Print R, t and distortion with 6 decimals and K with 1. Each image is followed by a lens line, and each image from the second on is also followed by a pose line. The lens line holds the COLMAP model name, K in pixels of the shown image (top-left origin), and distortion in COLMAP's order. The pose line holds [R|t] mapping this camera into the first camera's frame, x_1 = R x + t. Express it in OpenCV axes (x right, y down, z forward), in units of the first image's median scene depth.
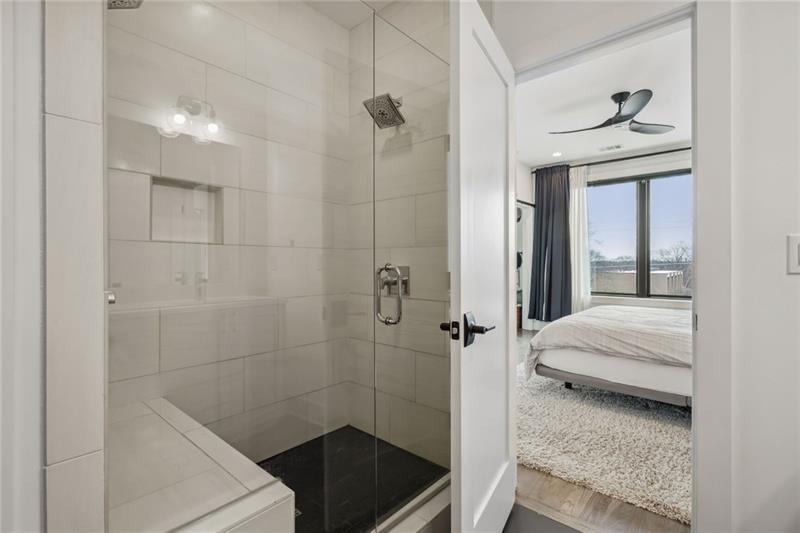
lens RADIAL K [[374.5, 0, 385.1], [0, 374.5, 262.5], [0, 0, 1]] dist [-0.004649, -0.000870]
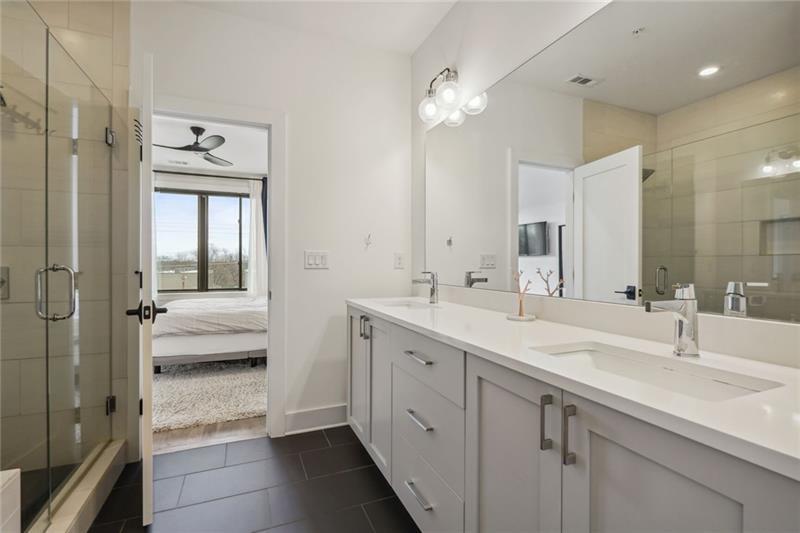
lens RADIAL K [[374.5, 0, 401.0], [0, 374.5, 262.7], [0, 0, 1]] dist [-0.004649, -0.000870]
pose [[0.418875, 0.002667, 0.908040, -0.266997], [-0.002374, 0.999995, -0.001842, -0.001073], [-0.908041, -0.001384, 0.418879, -0.171674]]
